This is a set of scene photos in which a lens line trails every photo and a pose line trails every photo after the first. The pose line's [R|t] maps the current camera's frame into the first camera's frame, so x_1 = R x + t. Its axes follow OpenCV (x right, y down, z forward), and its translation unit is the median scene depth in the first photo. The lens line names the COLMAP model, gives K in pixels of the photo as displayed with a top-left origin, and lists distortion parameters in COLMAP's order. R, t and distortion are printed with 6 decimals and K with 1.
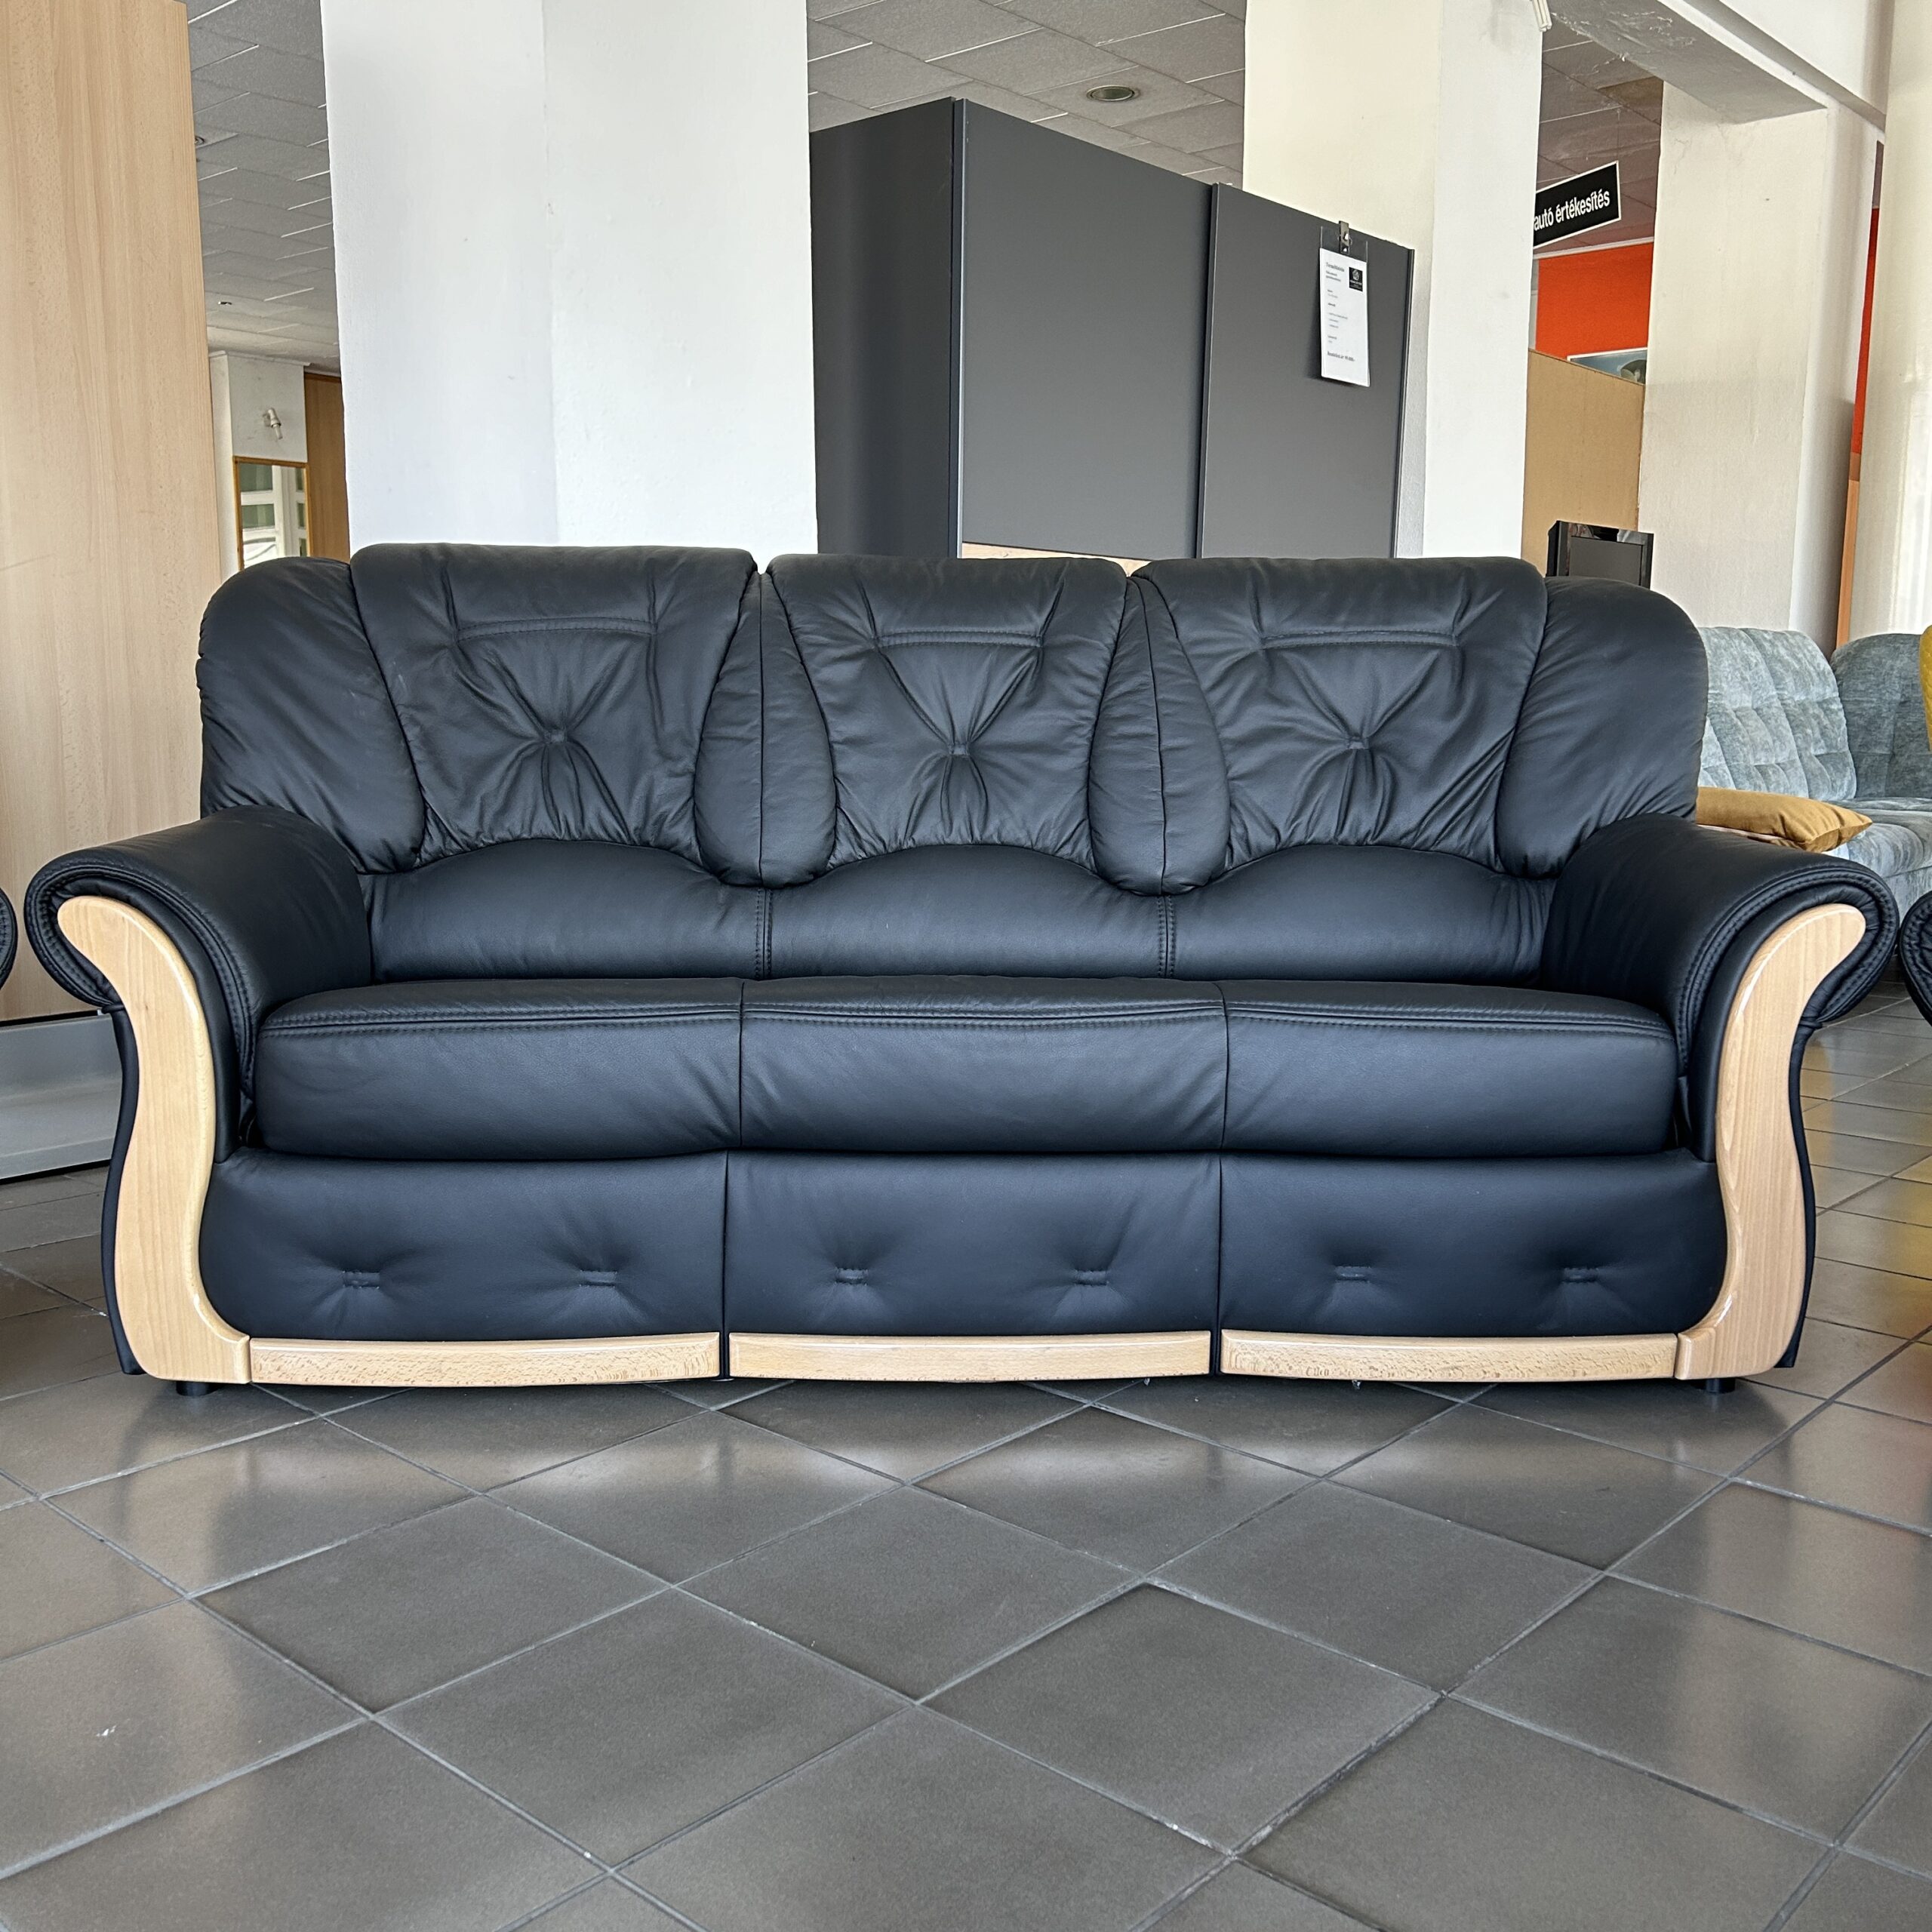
lens RADIAL K [[1930.3, 0, 965.5], [0, 1930.3, 1033.1], [0, 0, 1]] dist [0.046713, 0.004401]
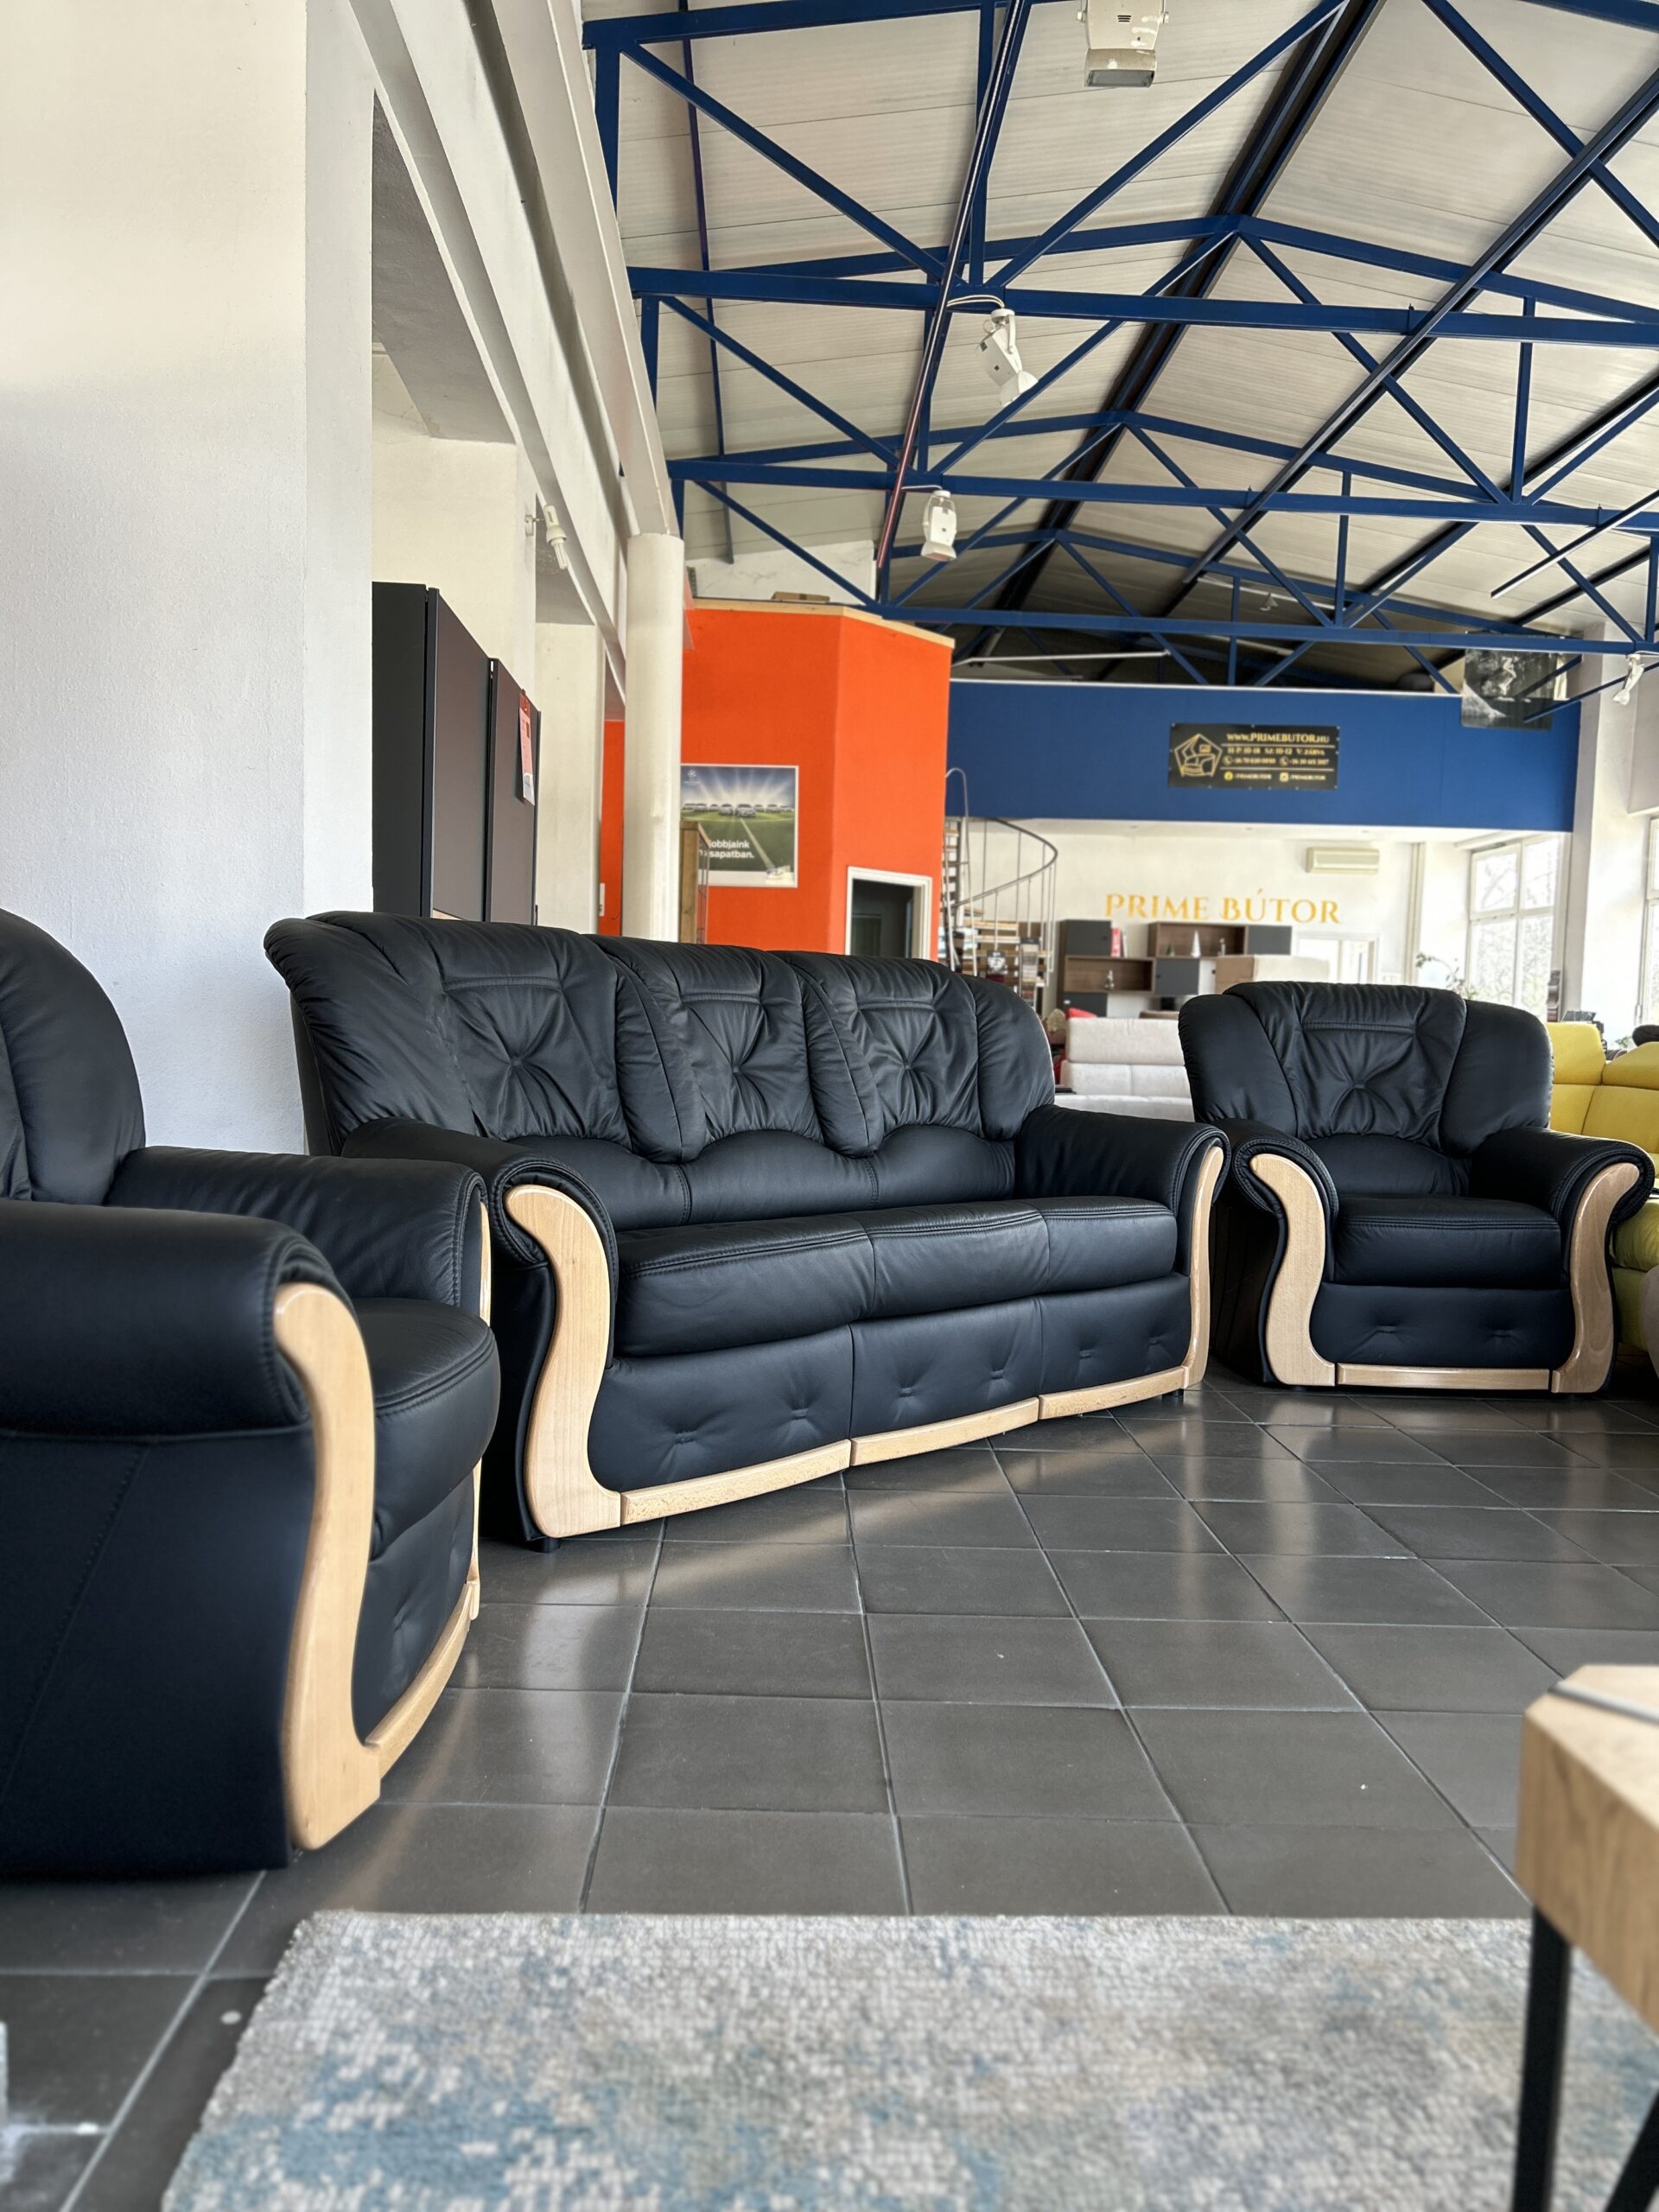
lens RADIAL K [[1676.3, 0, 829.5], [0, 1676.3, 1106.0], [0, 0, 1]] dist [0.036564, -0.000679]
pose [[0.717352, -0.017897, 0.696481, -0.908768], [0.090798, 0.993546, -0.067989, -0.020390], [-0.690769, 0.112011, 0.714347, -0.004928]]
